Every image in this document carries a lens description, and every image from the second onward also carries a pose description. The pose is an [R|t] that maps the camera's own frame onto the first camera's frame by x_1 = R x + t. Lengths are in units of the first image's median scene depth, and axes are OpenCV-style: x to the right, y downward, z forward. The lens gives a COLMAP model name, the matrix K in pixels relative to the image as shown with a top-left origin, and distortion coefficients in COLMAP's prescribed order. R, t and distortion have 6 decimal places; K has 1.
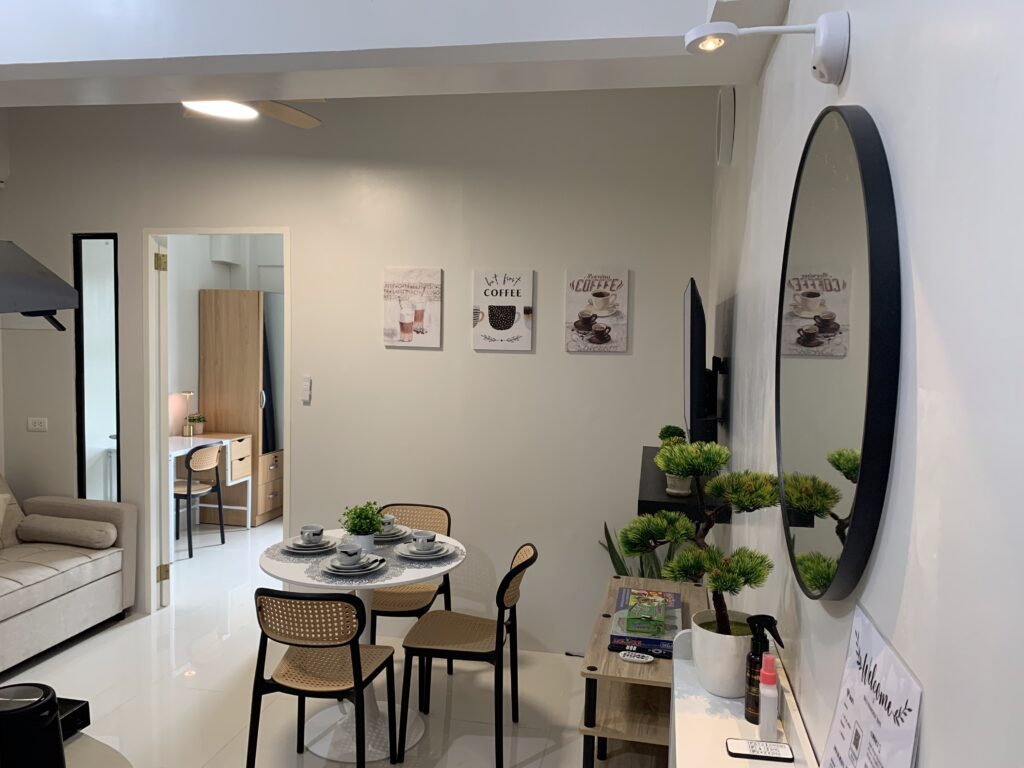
lens RADIAL K [[800.6, 0, 526.9], [0, 800.6, 371.5], [0, 0, 1]] dist [-0.007117, 0.000620]
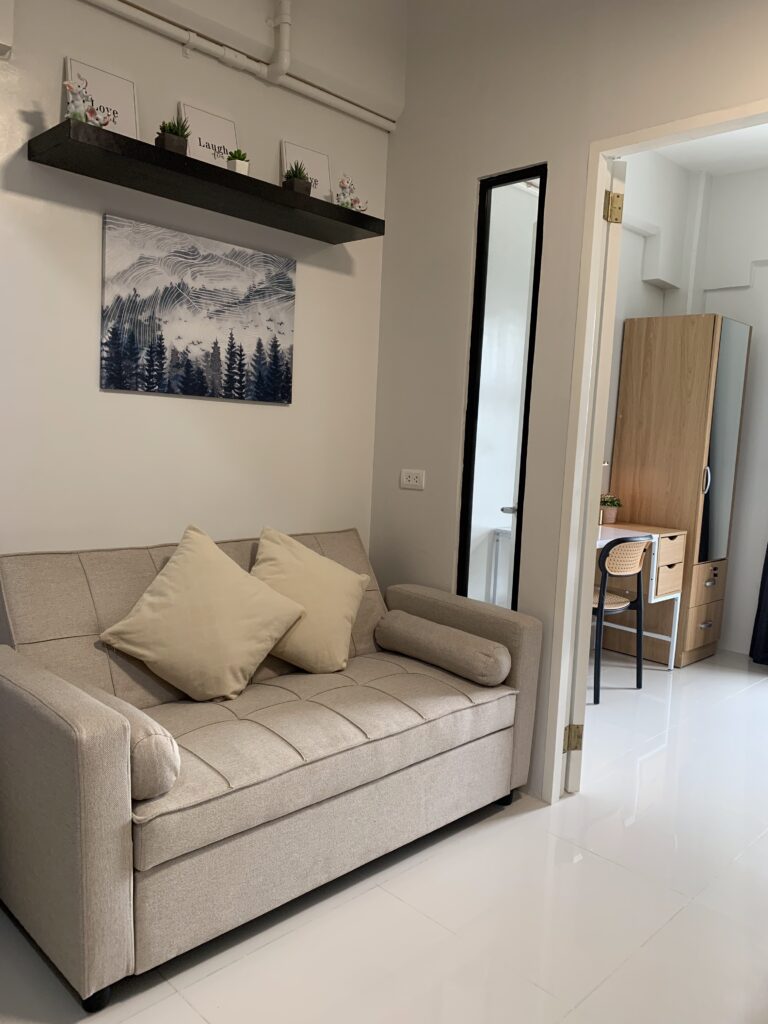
lens RADIAL K [[800.6, 0, 384.0], [0, 800.6, 512.0], [0, 0, 1]] dist [-0.007117, 0.000620]
pose [[0.823415, 0.084577, -0.561101, -0.242494], [-0.064360, 0.996369, 0.055739, 0.056832], [0.563777, -0.009784, 0.825869, 0.413646]]
